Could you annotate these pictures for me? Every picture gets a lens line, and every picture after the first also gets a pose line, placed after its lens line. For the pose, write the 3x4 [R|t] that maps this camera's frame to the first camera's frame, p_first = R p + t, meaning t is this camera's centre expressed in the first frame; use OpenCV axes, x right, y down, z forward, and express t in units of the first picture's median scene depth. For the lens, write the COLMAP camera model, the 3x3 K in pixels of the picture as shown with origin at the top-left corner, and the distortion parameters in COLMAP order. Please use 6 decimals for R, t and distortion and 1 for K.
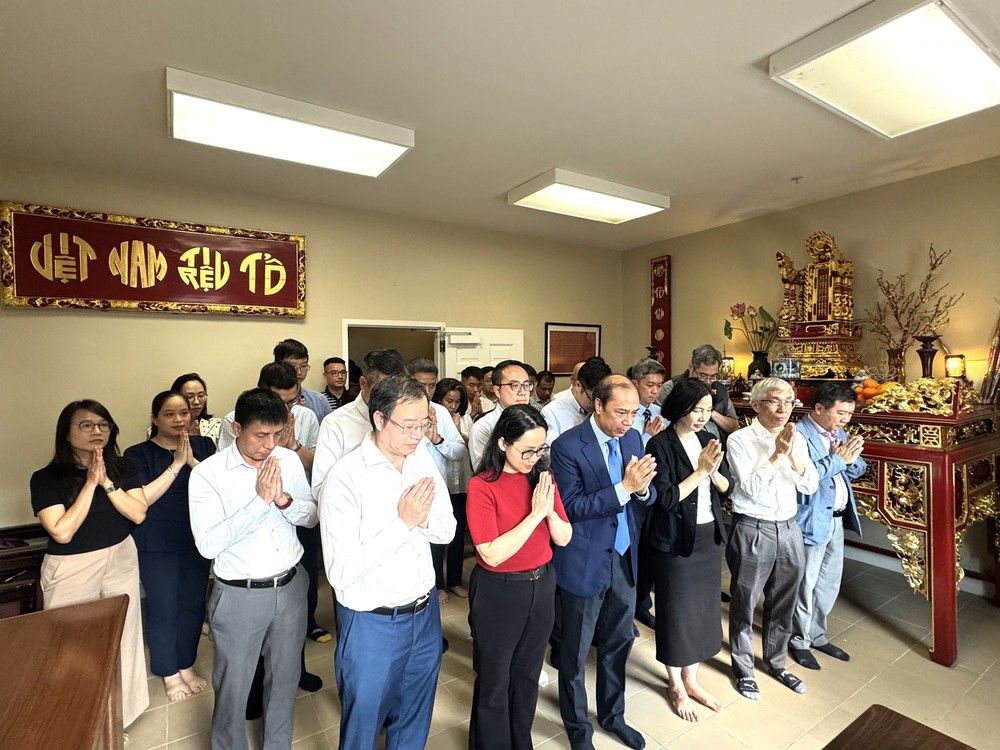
lens RADIAL K [[504.1, 0, 497.2], [0, 504.1, 375.6], [0, 0, 1]] dist [0.012247, 0.001330]
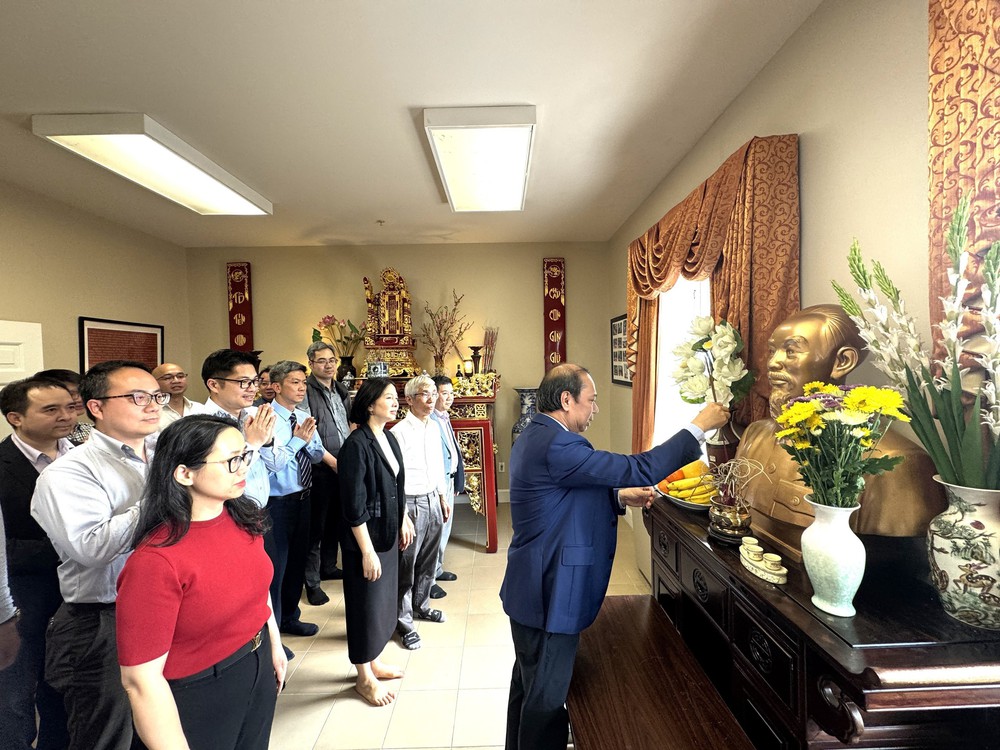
lens RADIAL K [[403.6, 0, 499.2], [0, 403.6, 373.2], [0, 0, 1]] dist [-0.000651, -0.000711]
pose [[0.541772, -0.021723, 0.840245, -0.122199], [0.036378, 0.999335, 0.002381, 0.002842], [-0.839738, 0.029276, 0.542202, 0.225084]]
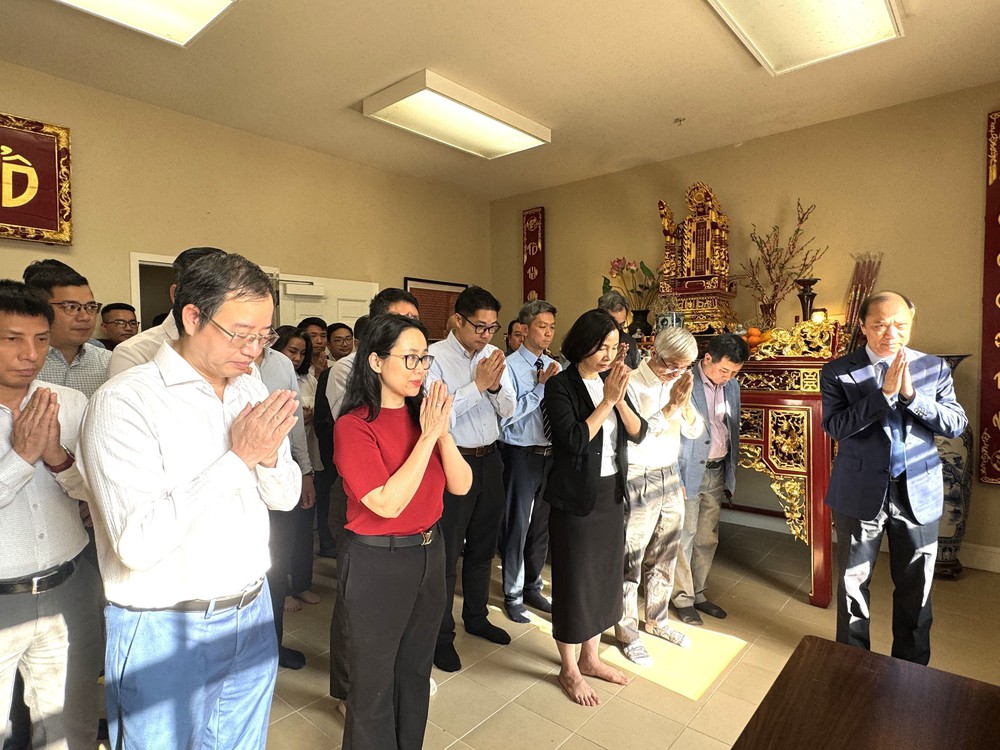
lens RADIAL K [[573.7, 0, 490.6], [0, 573.7, 374.3], [0, 0, 1]] dist [0.010878, -0.000049]
pose [[0.962903, -0.007351, 0.269749, -0.040333], [0.004209, 0.999916, 0.012226, 0.072597], [-0.269816, -0.010637, 0.962853, 0.071420]]
